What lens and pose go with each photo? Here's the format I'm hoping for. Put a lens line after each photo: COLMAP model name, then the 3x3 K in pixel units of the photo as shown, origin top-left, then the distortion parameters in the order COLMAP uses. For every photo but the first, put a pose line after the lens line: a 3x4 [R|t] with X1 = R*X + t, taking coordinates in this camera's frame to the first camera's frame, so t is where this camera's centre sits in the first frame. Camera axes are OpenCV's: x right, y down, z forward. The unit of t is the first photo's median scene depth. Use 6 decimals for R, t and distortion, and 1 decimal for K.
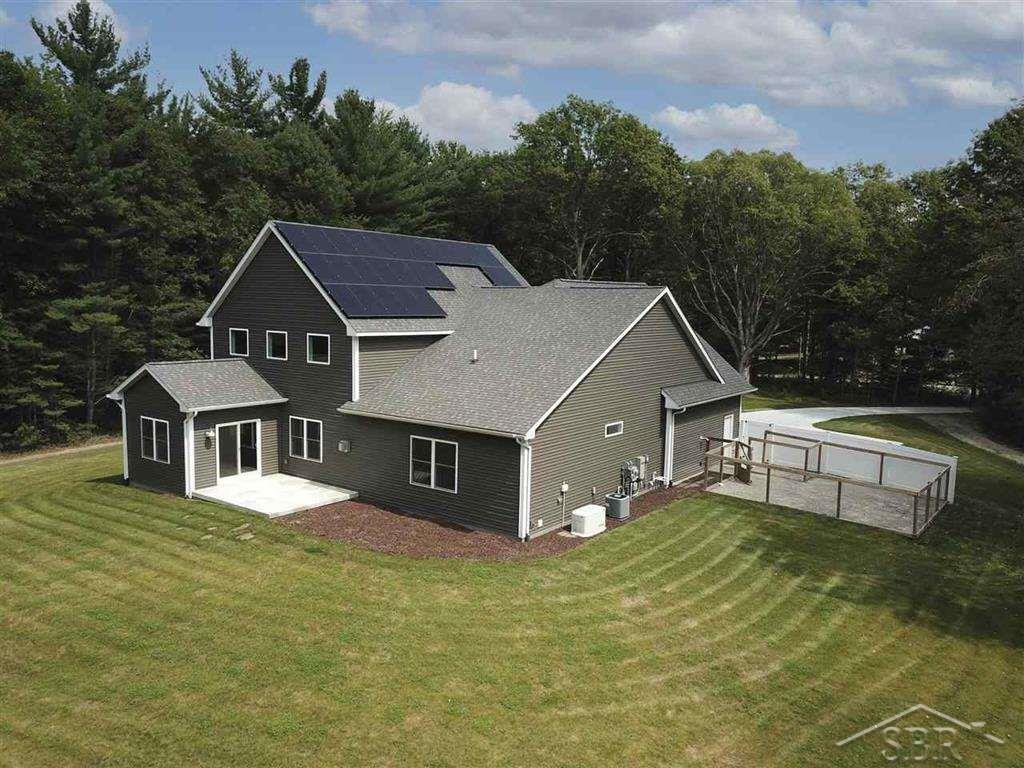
lens RADIAL K [[807.3, 0, 485.6], [0, 807.3, 399.3], [0, 0, 1]] dist [-0.038095, -0.003660]
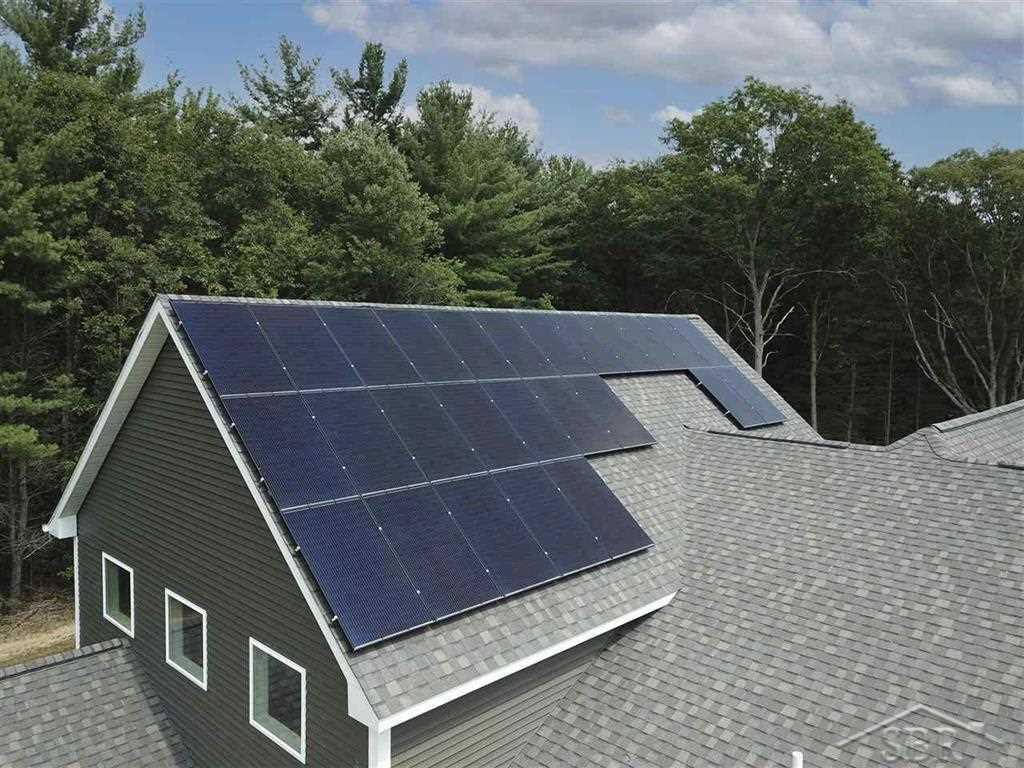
lens RADIAL K [[774.1, 0, 514.9], [0, 774.1, 397.2], [0, 0, 1]] dist [0.002465, 0.004043]
pose [[0.996413, 0.000376, -0.084617, -0.046007], [-0.002788, 0.999593, -0.028391, -0.092174], [0.084572, 0.028525, 0.996009, 0.368447]]
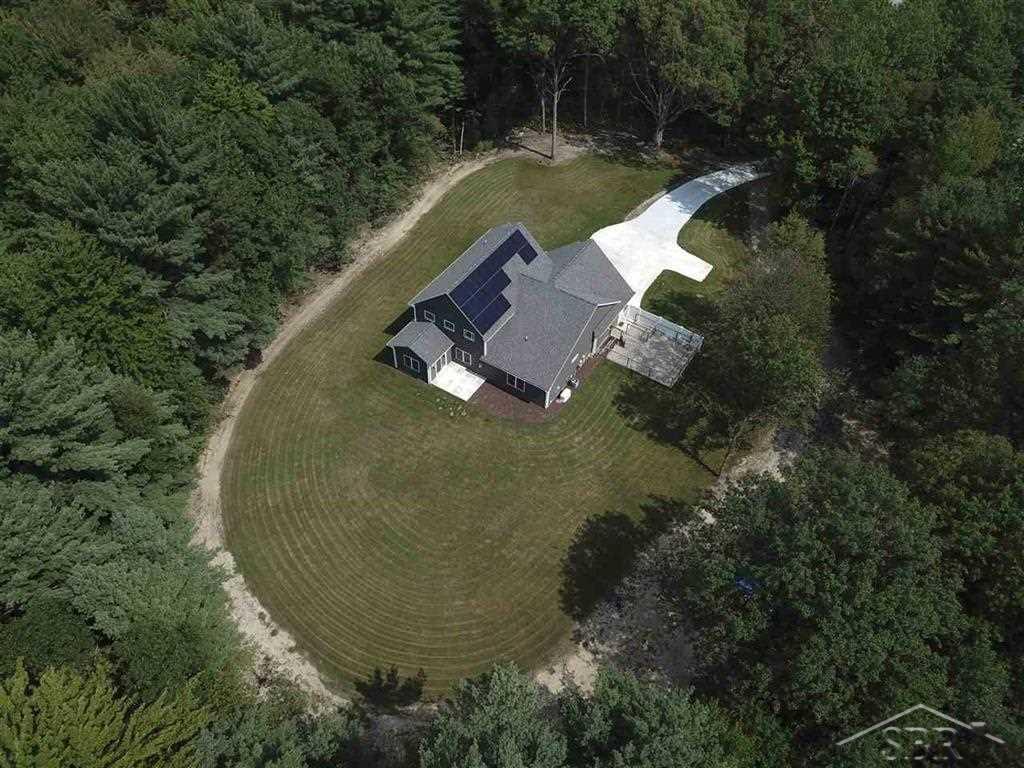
lens RADIAL K [[773.3, 0, 513.5], [0, 773.3, 396.7], [0, 0, 1]] dist [-0.004381, -0.004835]
pose [[0.995404, -0.061847, 0.073112, -0.148720], [-0.002146, 0.748877, 0.662705, -0.917266], [-0.095738, -0.659817, 0.745303, -0.618907]]
